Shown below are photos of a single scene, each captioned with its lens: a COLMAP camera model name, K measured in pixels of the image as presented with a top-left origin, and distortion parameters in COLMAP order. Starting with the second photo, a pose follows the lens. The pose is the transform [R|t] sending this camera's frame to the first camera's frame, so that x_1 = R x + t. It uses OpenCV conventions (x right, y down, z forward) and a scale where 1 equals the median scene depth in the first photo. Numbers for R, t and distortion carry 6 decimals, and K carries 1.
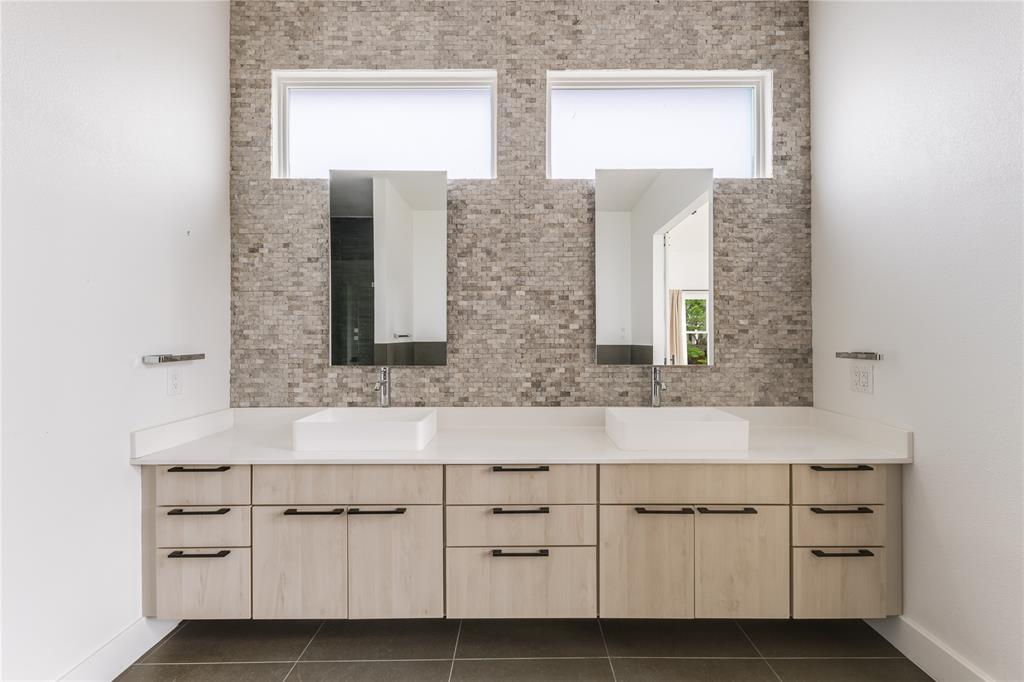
lens RADIAL K [[439.6, 0, 513.7], [0, 439.6, 334.1], [0, 0, 1]] dist [0.005207, -0.001935]
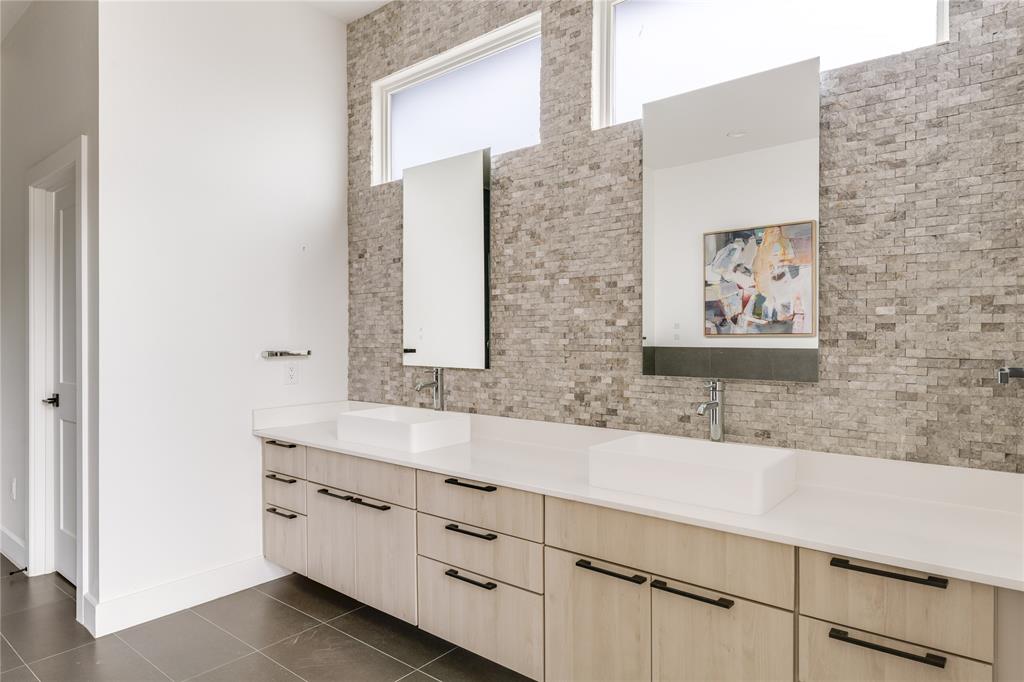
lens RADIAL K [[608.3, 0, 510.4], [0, 608.3, 344.7], [0, 0, 1]] dist [-0.000323, -0.007618]
pose [[0.769952, 0.009066, -0.638037, 0.648397], [0.000556, 0.999889, 0.014877, 0.004872], [0.638101, -0.011809, 0.769862, 0.086033]]
